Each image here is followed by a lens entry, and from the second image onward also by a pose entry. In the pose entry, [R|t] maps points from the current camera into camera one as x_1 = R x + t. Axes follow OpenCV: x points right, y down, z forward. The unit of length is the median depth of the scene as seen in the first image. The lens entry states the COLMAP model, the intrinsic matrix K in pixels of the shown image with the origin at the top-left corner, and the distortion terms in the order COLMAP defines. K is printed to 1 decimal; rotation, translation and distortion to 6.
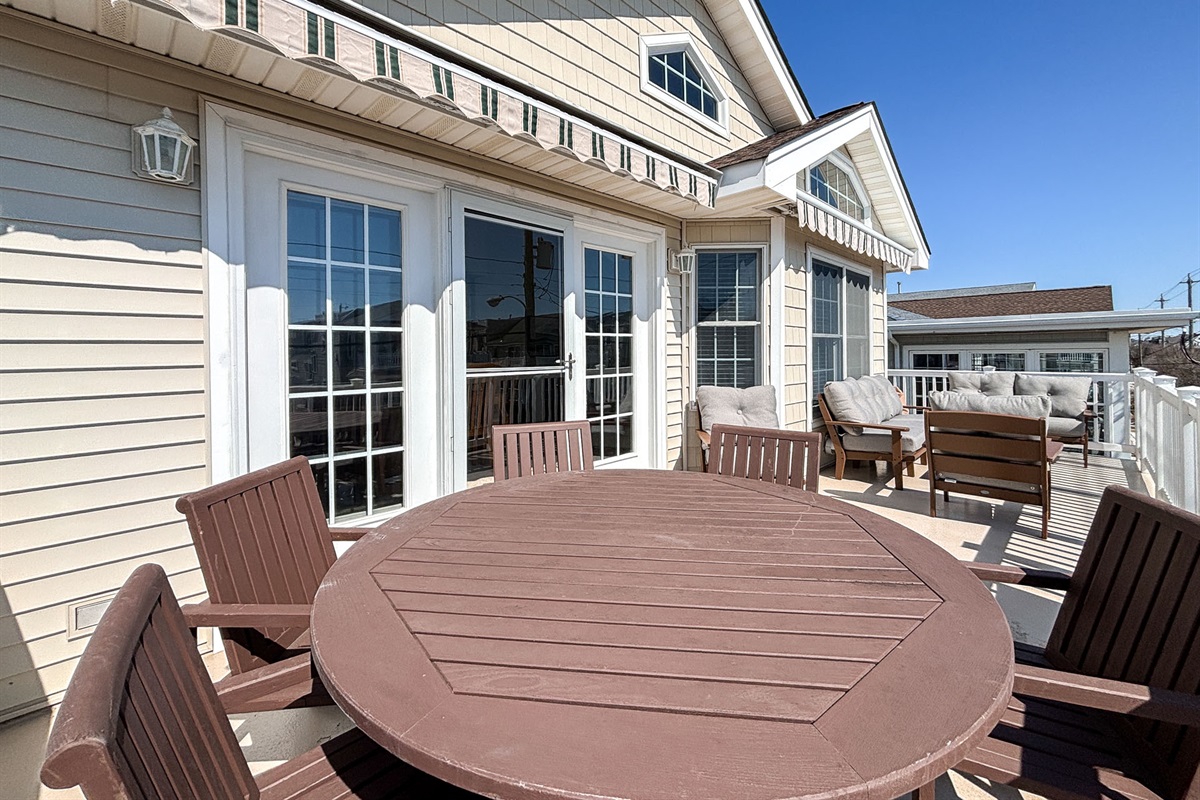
lens RADIAL K [[475.8, 0, 601.1], [0, 475.8, 353.8], [0, 0, 1]] dist [-0.001560, -0.000202]
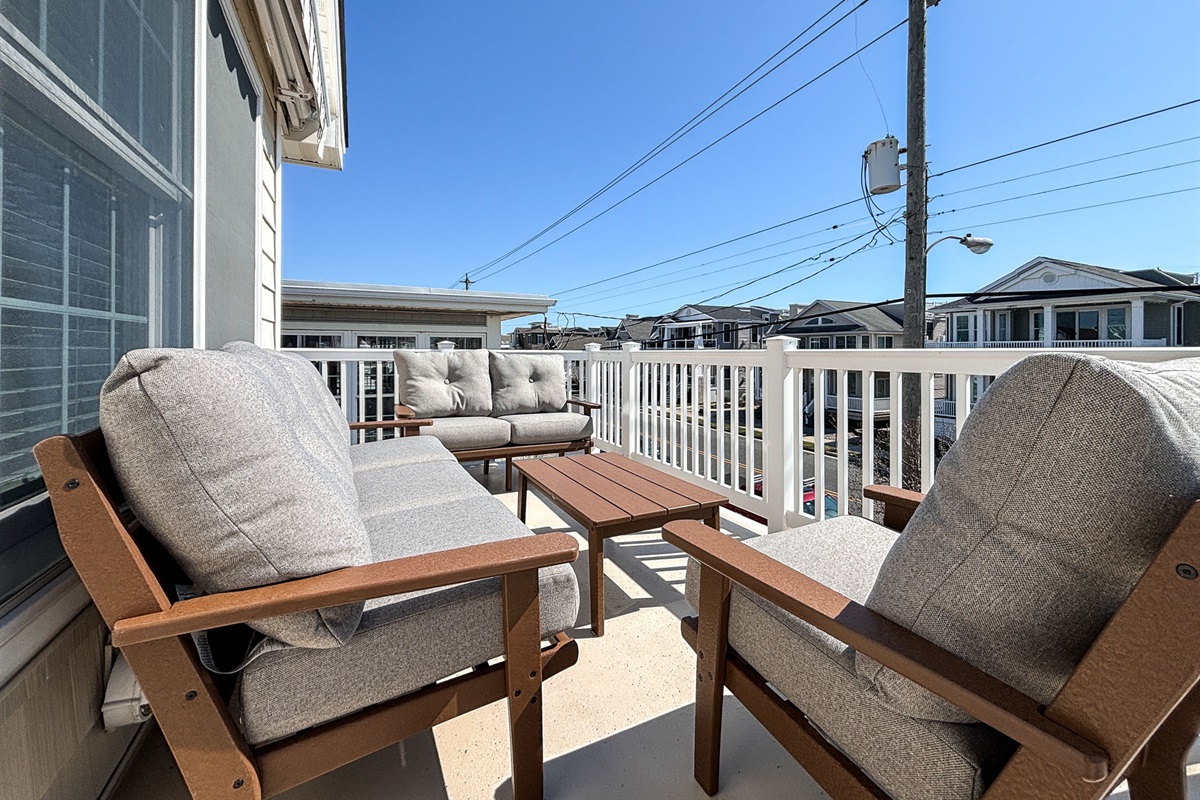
lens RADIAL K [[475.8, 0, 601.1], [0, 475.8, 353.8], [0, 0, 1]] dist [-0.001560, -0.000202]
pose [[0.308899, 0.008882, 0.951053, 0.410043], [-0.007681, 0.999947, -0.006844, 0.064415], [-0.951064, -0.005191, 0.308951, 0.879609]]
